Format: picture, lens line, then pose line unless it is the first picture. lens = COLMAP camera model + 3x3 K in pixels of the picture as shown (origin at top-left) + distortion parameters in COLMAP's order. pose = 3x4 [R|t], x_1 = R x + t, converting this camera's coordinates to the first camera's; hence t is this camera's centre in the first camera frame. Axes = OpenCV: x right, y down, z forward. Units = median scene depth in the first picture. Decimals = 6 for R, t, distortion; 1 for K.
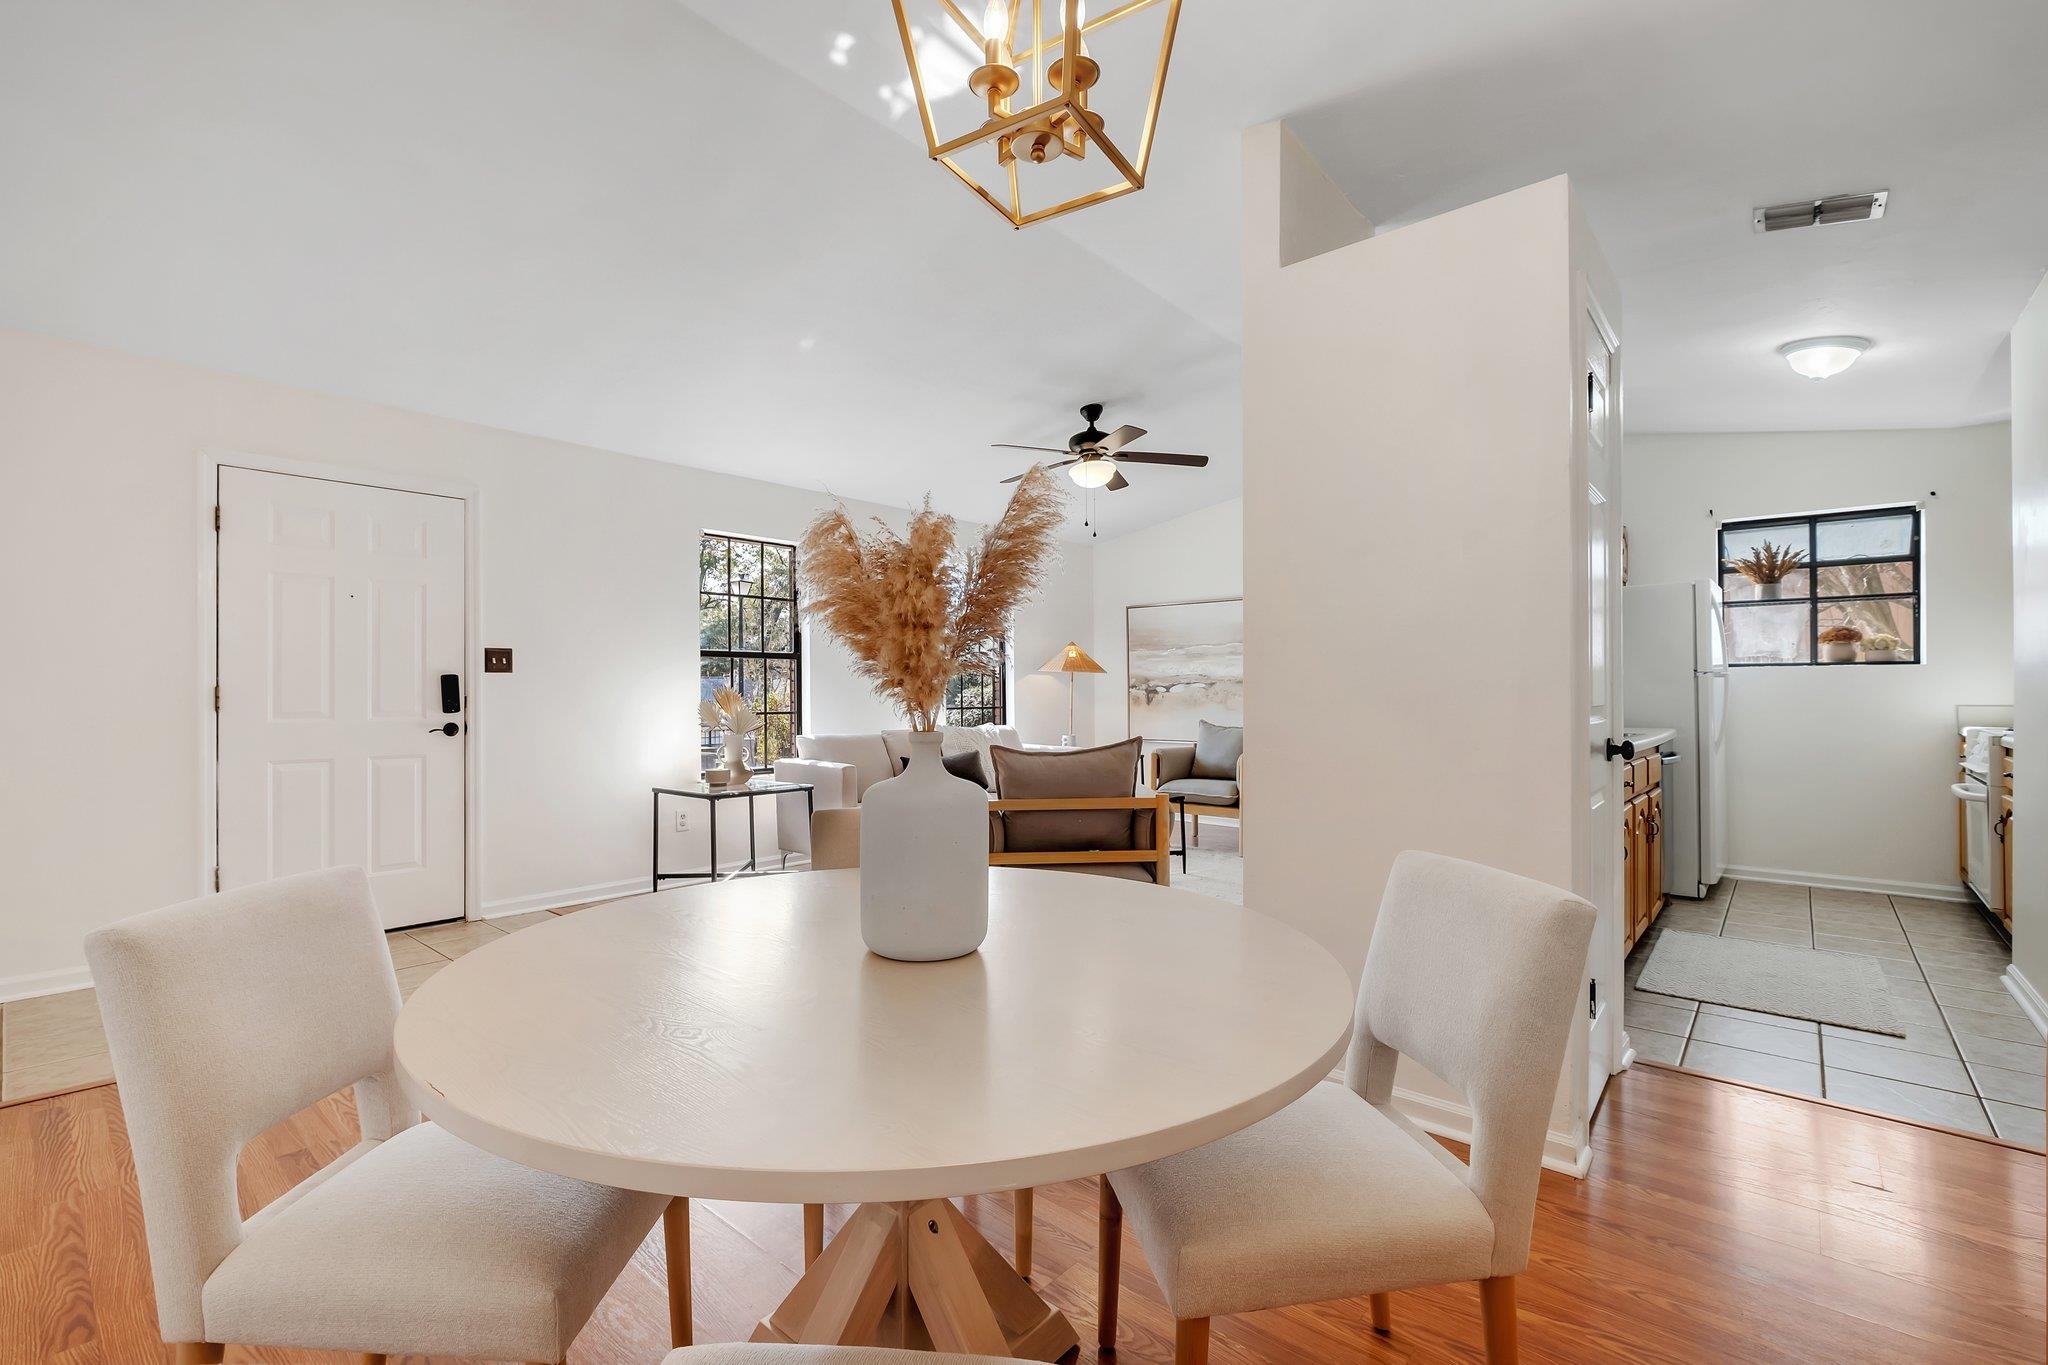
lens RADIAL K [[886.1, 0, 1016.9], [0, 886.1, 695.2], [0, 0, 1]] dist [-0.007388, 0.000180]
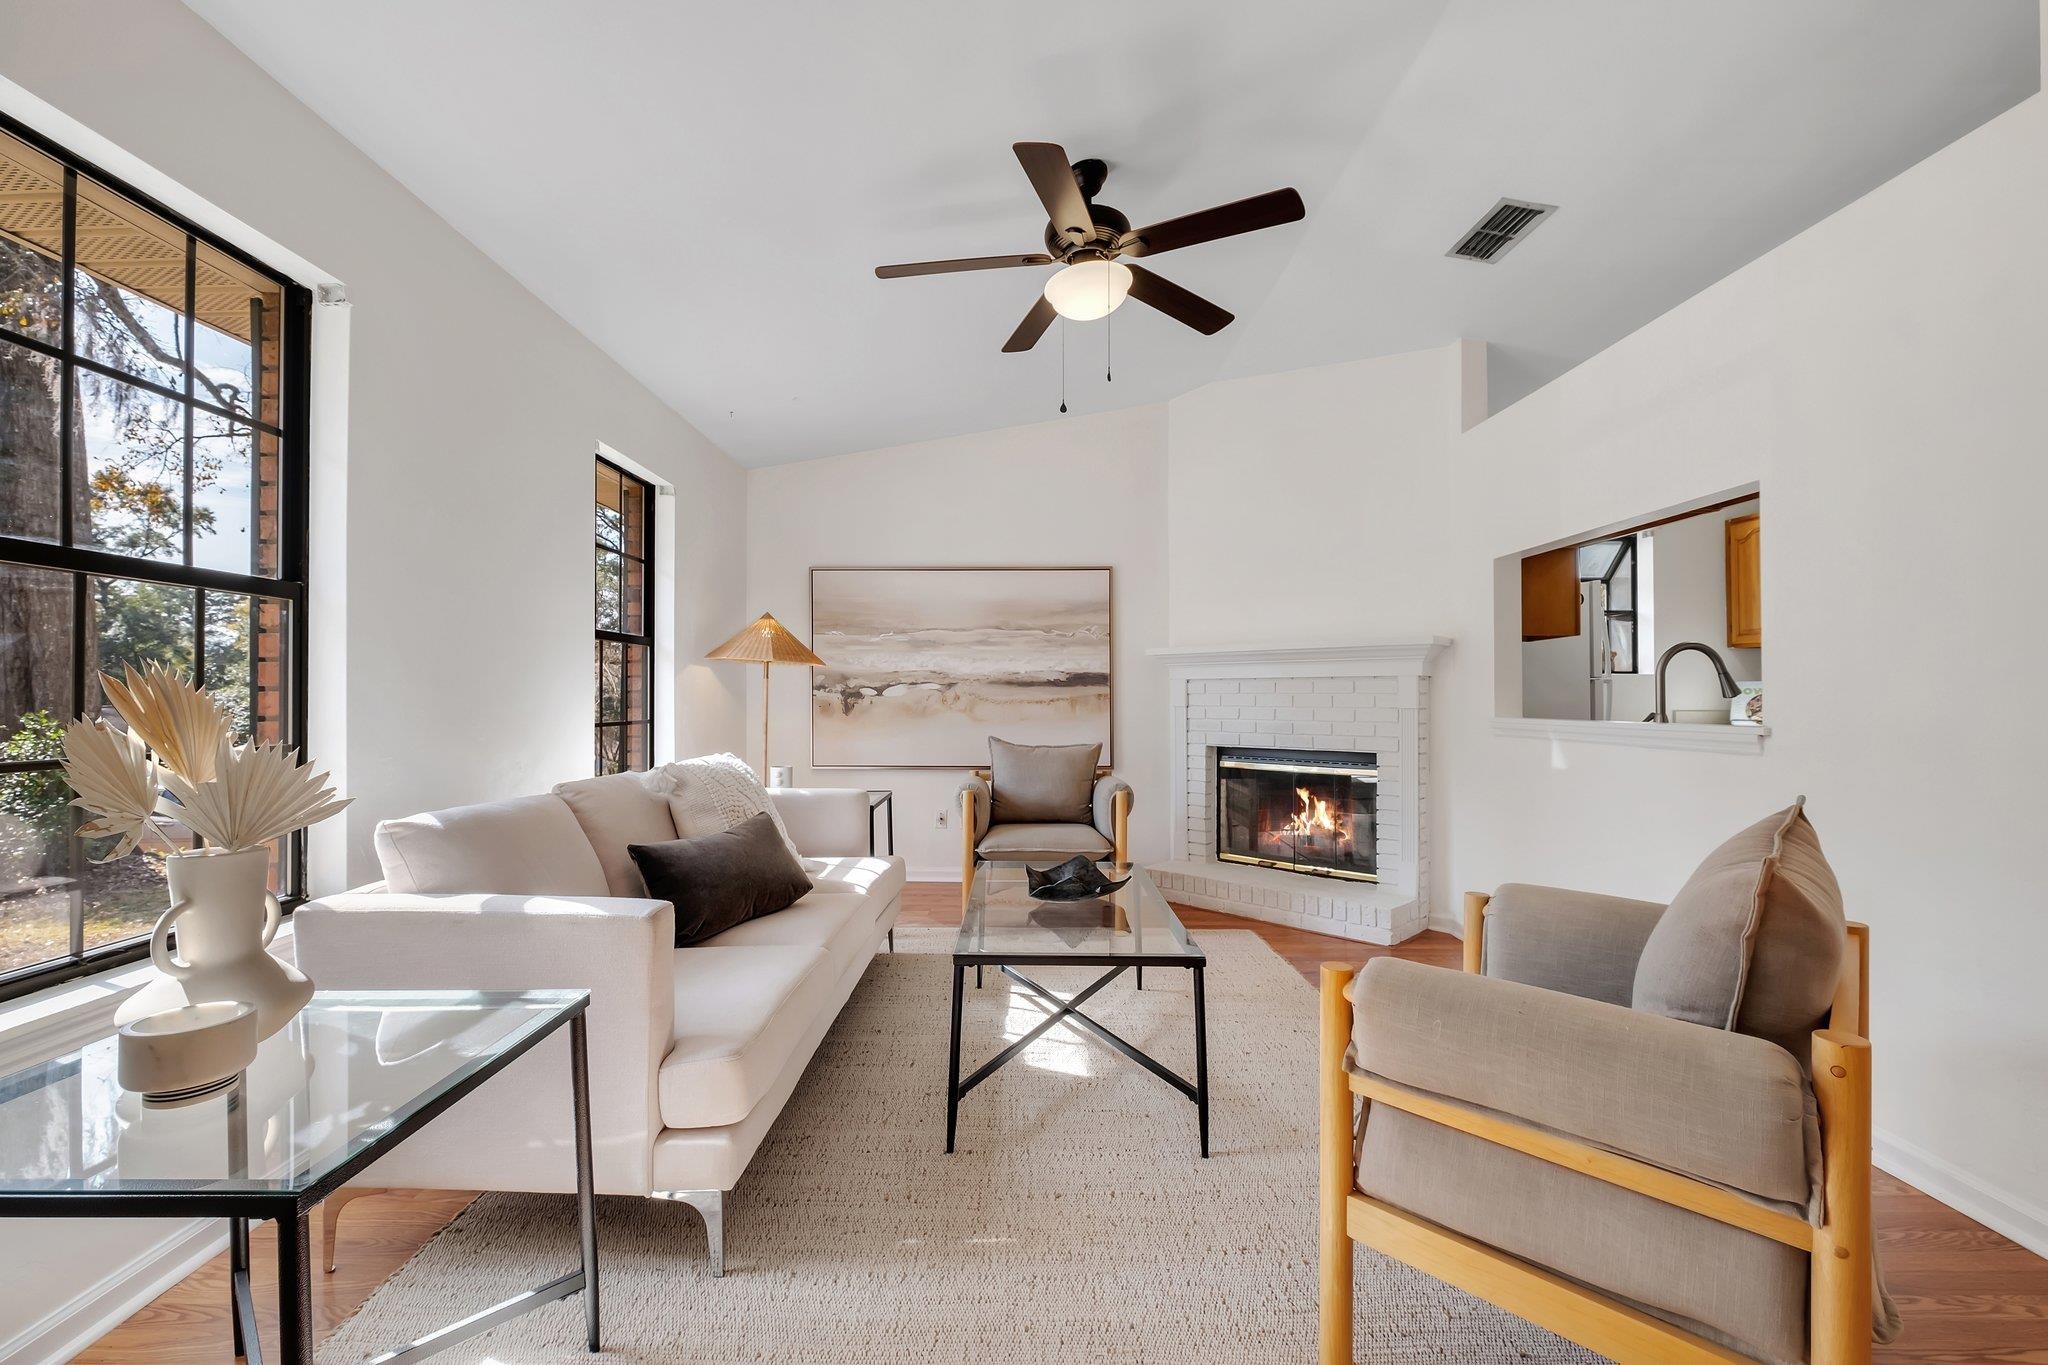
lens RADIAL K [[886.1, 0, 1006.6], [0, 886.1, 686.8], [0, 0, 1]] dist [-0.007388, 0.000180]
pose [[0.764706, 0.011119, 0.644283, -0.296586], [-0.001817, 0.999884, -0.015099, -0.000672], [-0.644376, 0.010376, 0.764638, 0.621625]]
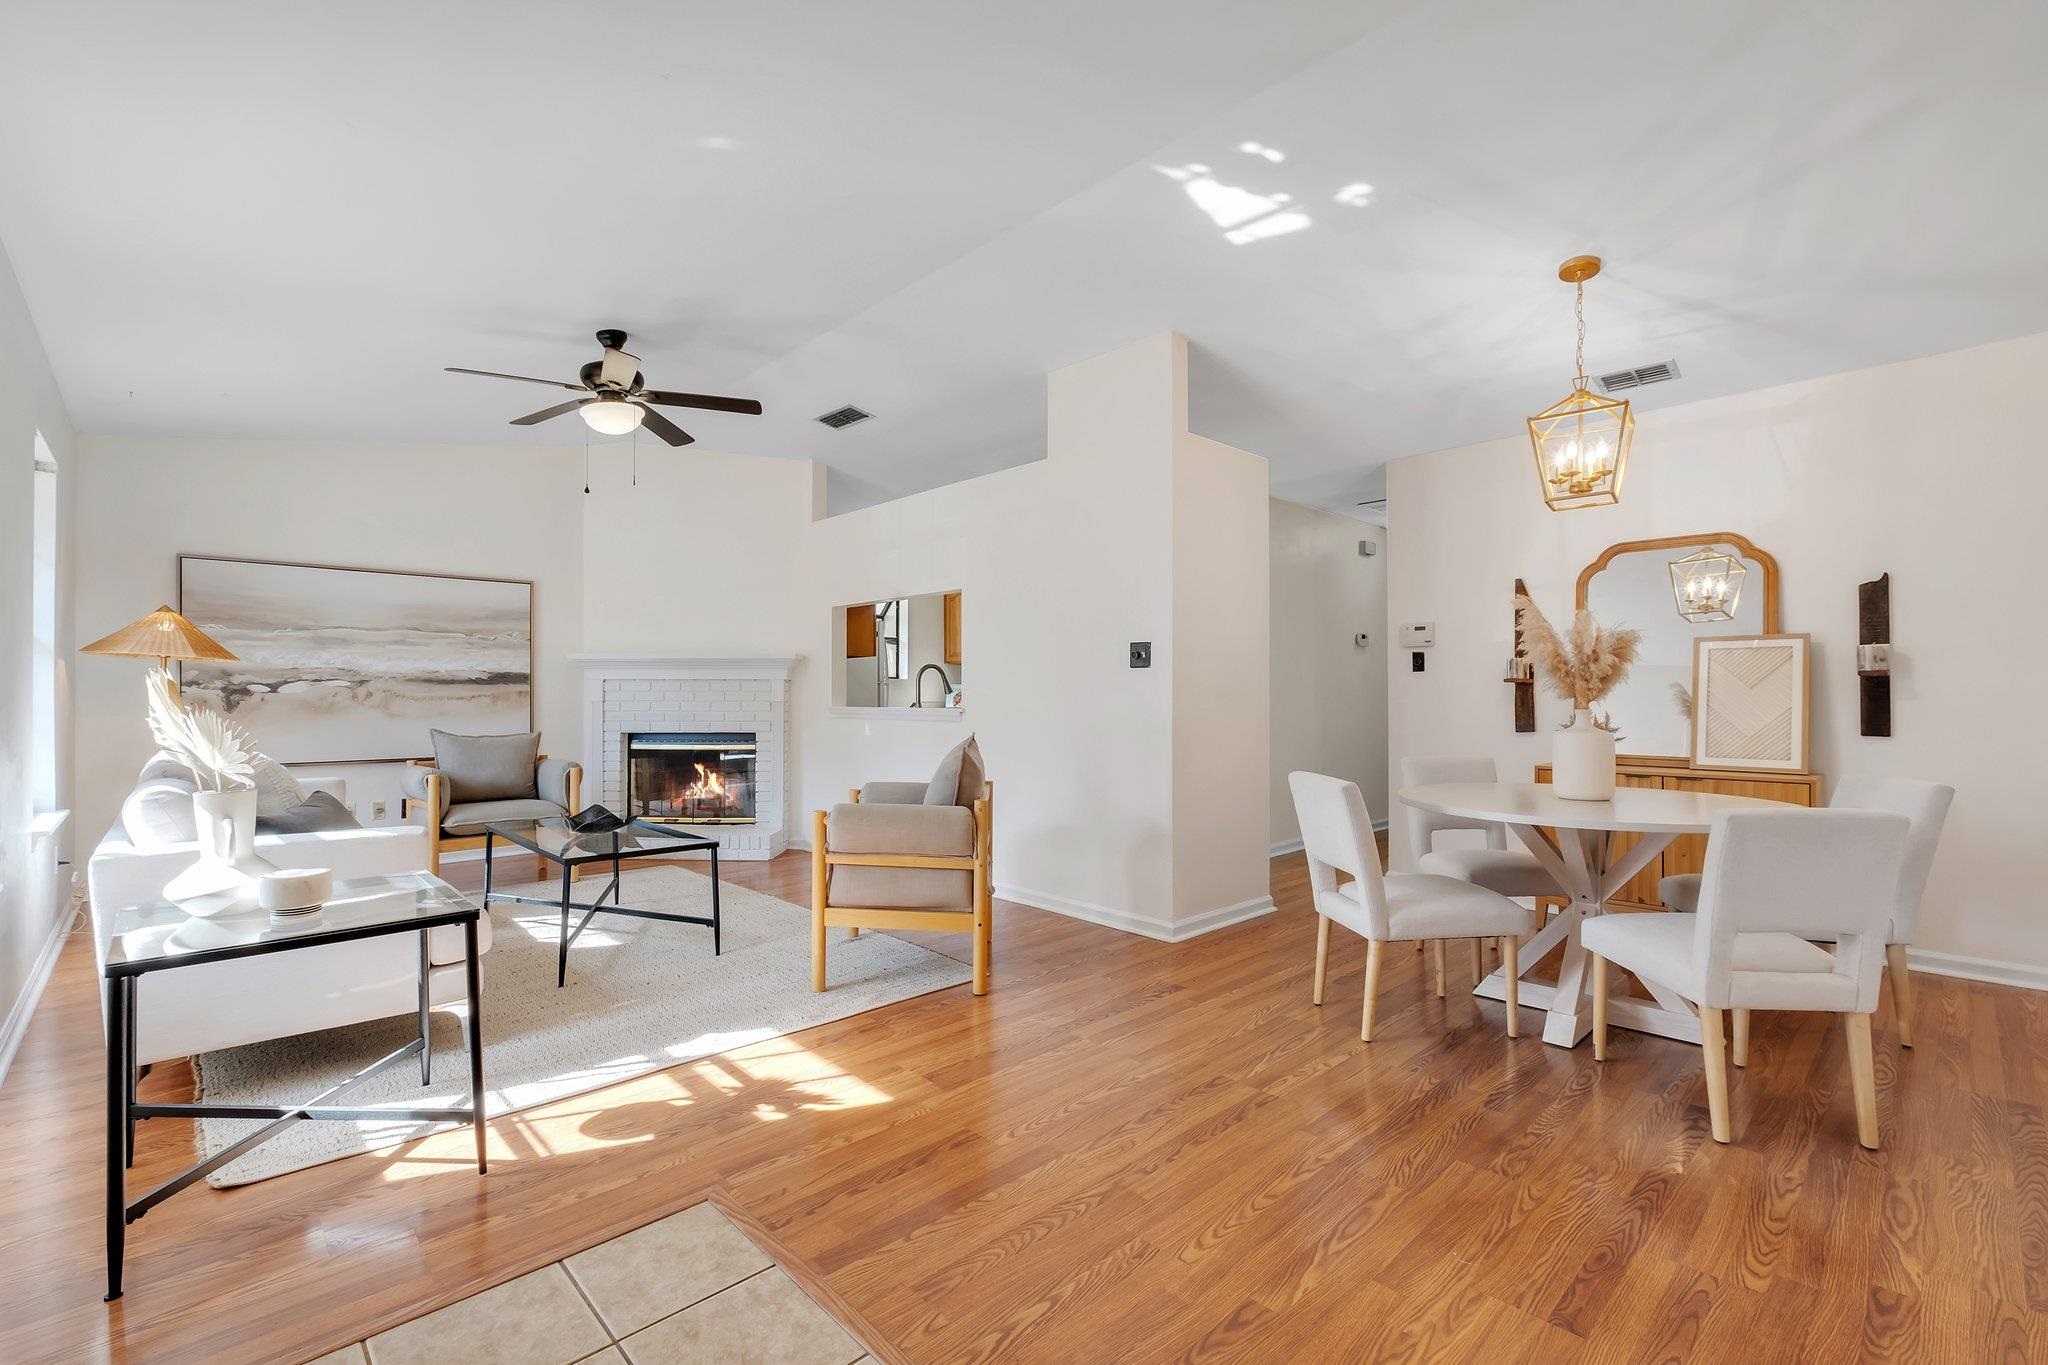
lens RADIAL K [[886.1, 0, 1007.0], [0, 886.1, 686.3], [0, 0, 1]] dist [-0.007388, 0.000180]
pose [[0.108106, 0.012677, 0.994059, -0.655457], [0.001482, 0.999916, -0.012913, 0.001646], [-0.994138, 0.002869, 0.108078, 0.565340]]
